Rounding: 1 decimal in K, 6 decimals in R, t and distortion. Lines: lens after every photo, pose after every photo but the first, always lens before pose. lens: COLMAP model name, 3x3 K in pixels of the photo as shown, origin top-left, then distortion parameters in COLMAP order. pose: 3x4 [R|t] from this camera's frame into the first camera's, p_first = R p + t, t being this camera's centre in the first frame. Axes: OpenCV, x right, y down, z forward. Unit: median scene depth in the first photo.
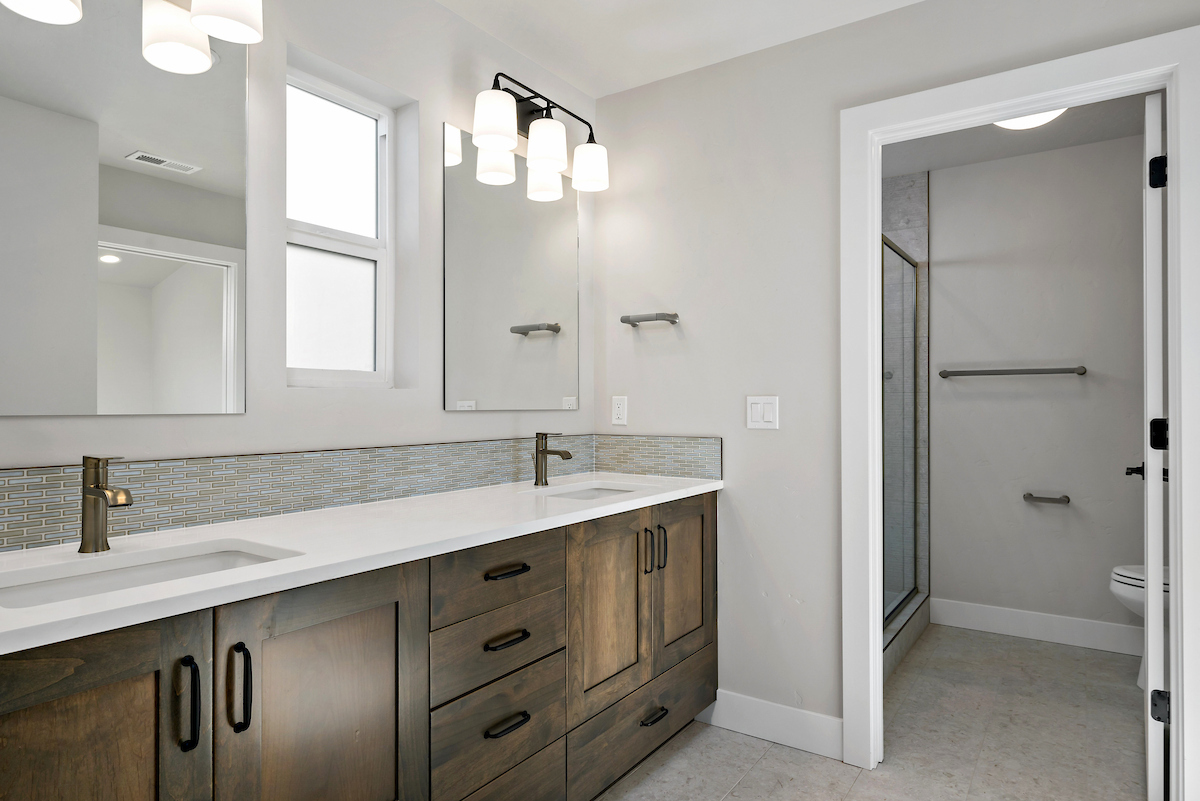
lens RADIAL K [[731.6, 0, 605.4], [0, 731.6, 402.5], [0, 0, 1]] dist [0.000128, 0.001128]
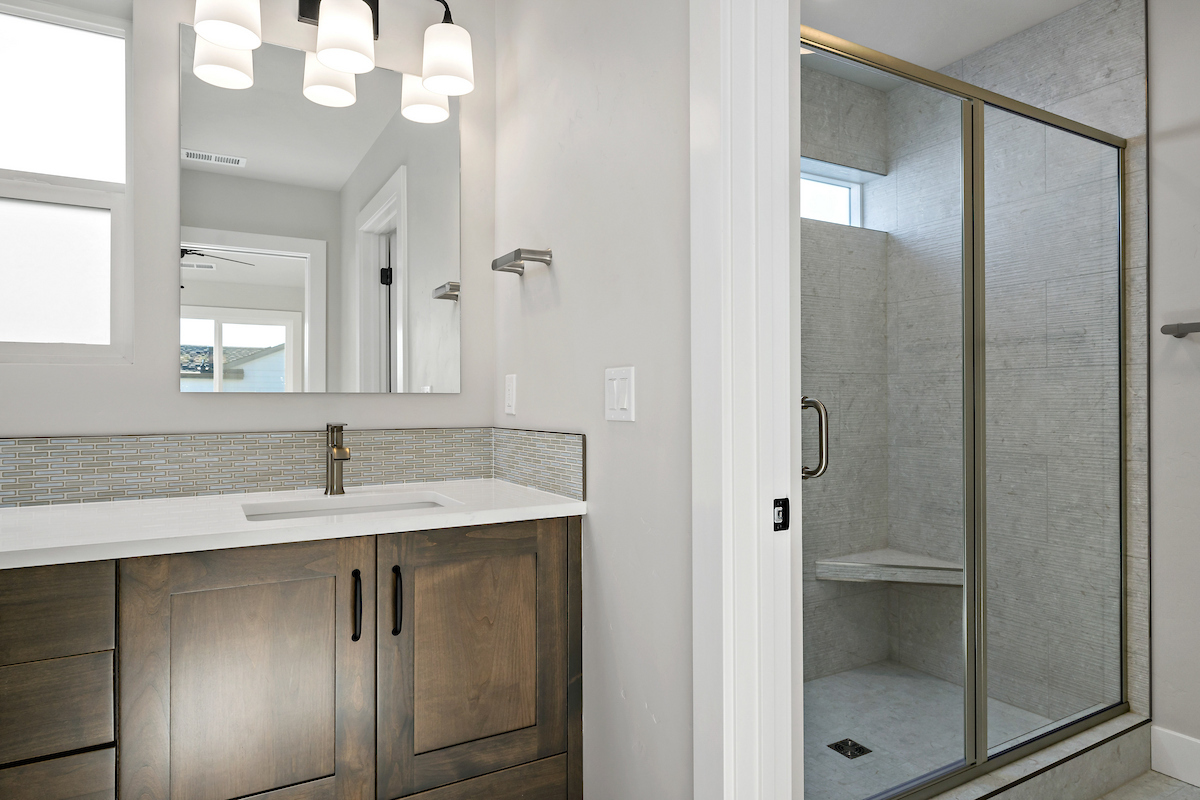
lens RADIAL K [[731.6, 0, 597.1], [0, 731.6, 397.8], [0, 0, 1]] dist [0.000128, 0.001128]
pose [[0.894382, -0.004084, -0.447285, 0.440796], [0.003833, 0.999992, -0.001466, 0.016662], [0.447287, -0.000404, 0.894390, 0.420270]]
